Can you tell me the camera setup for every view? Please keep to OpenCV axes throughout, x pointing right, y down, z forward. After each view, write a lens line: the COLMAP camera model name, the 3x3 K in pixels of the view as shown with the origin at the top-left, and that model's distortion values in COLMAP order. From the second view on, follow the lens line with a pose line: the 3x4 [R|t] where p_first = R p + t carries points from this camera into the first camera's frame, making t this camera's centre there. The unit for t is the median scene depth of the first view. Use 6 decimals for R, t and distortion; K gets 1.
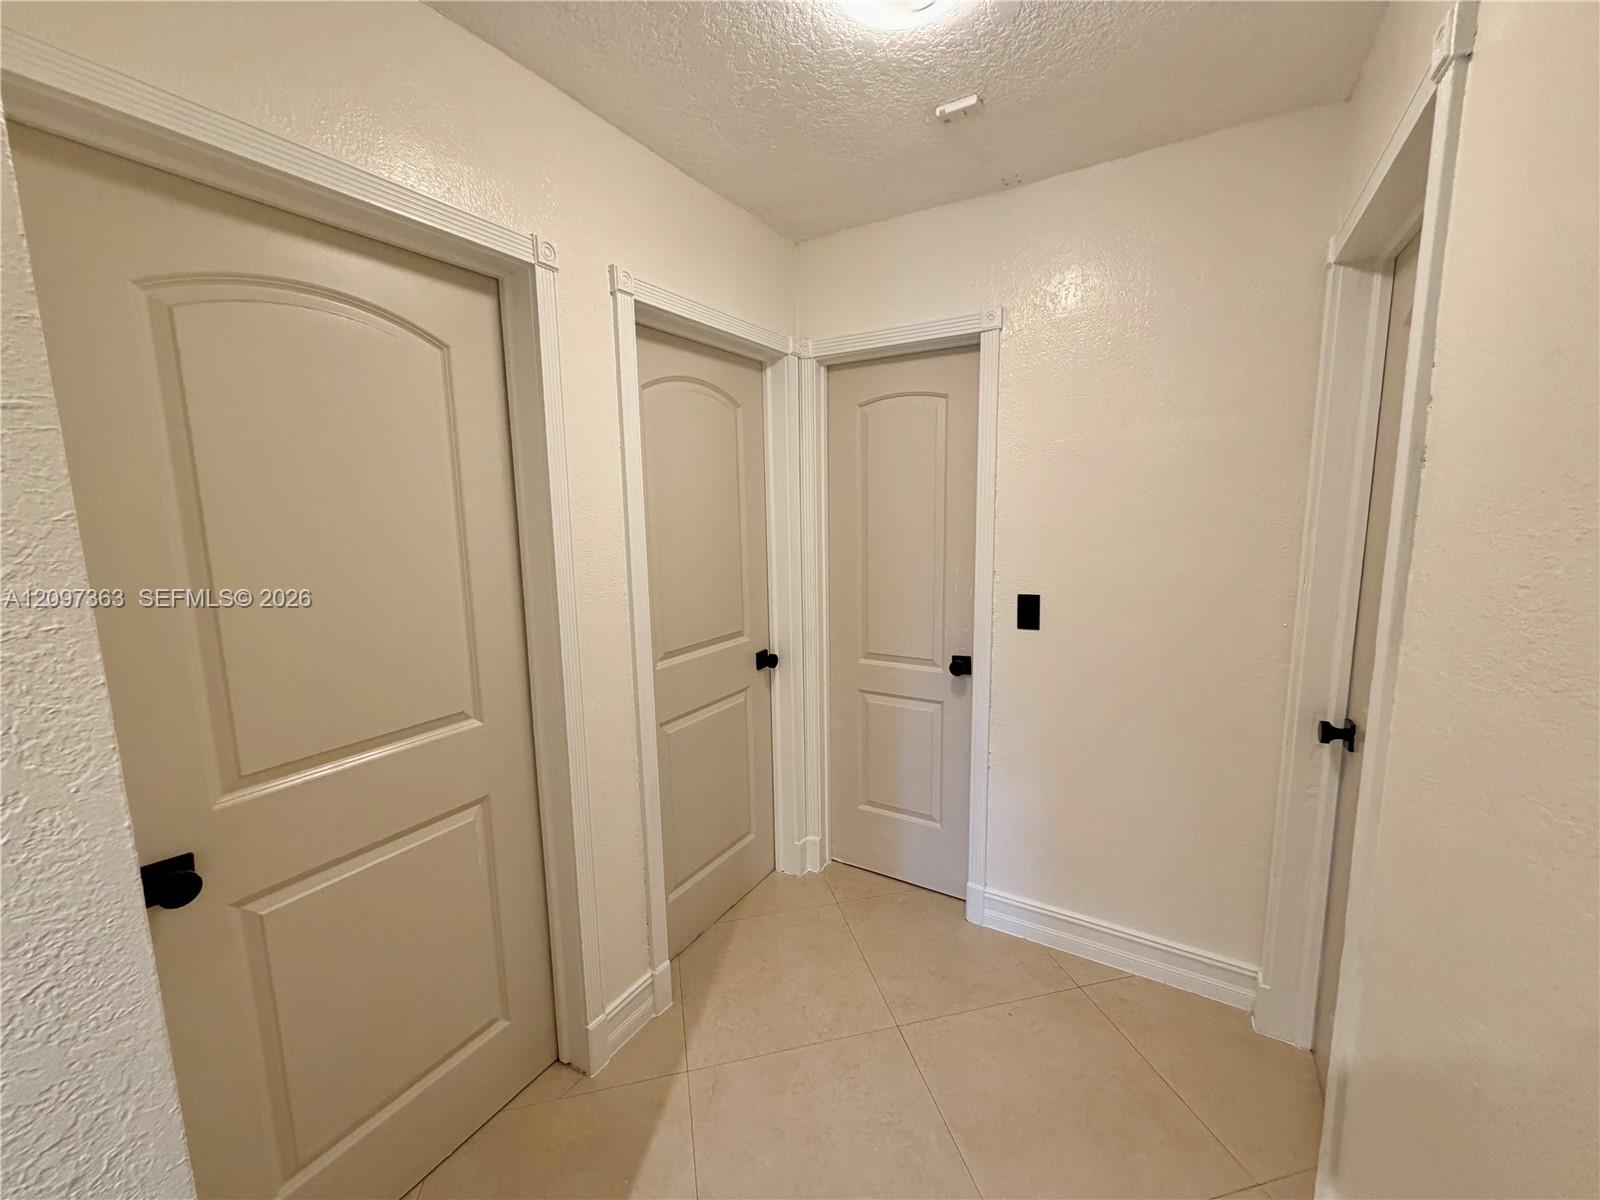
lens RADIAL K [[638.1, 0, 802.9], [0, 638.1, 595.6], [0, 0, 1]] dist [-0.000175, -0.001571]
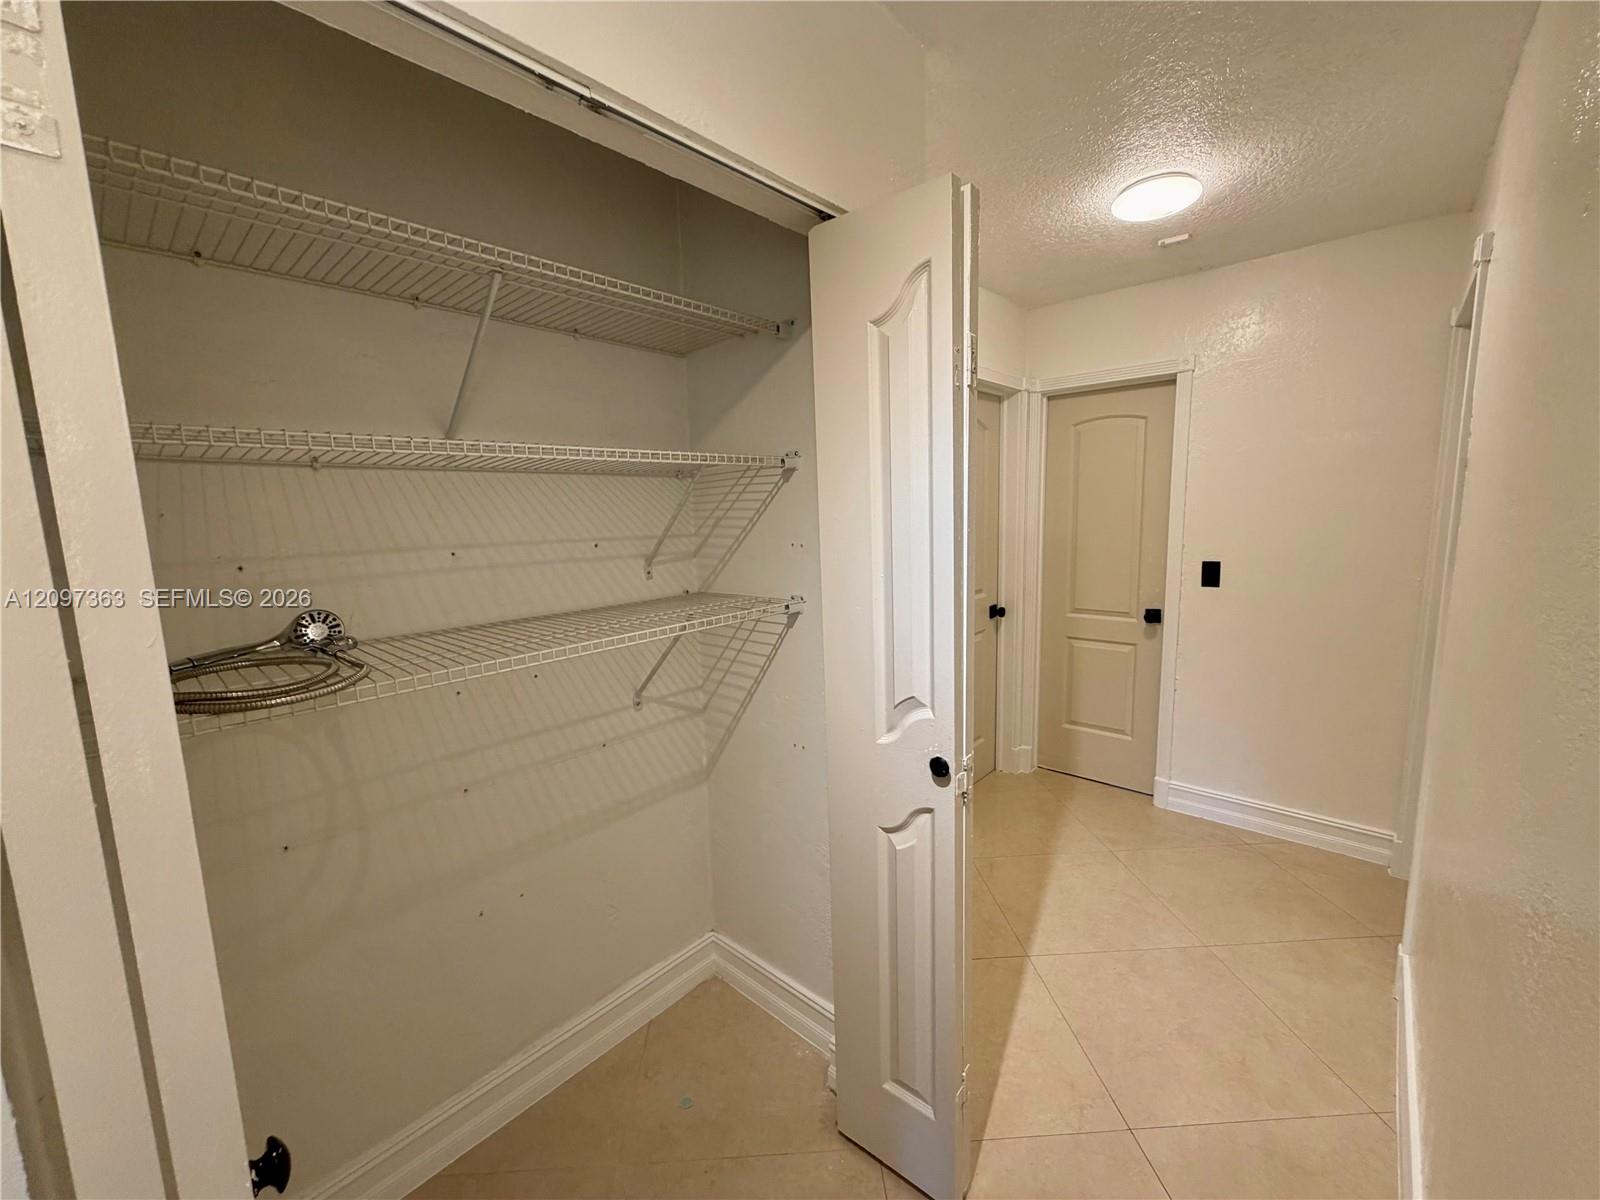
lens RADIAL K [[638.1, 0, 800.3], [0, 638.1, 596.3], [0, 0, 1]] dist [-0.000175, -0.001571]
pose [[0.981050, 0.018310, -0.192886, -0.222188], [-0.018246, 0.999831, 0.002107, 0.077298], [0.192892, 0.001452, 0.981219, -0.464100]]
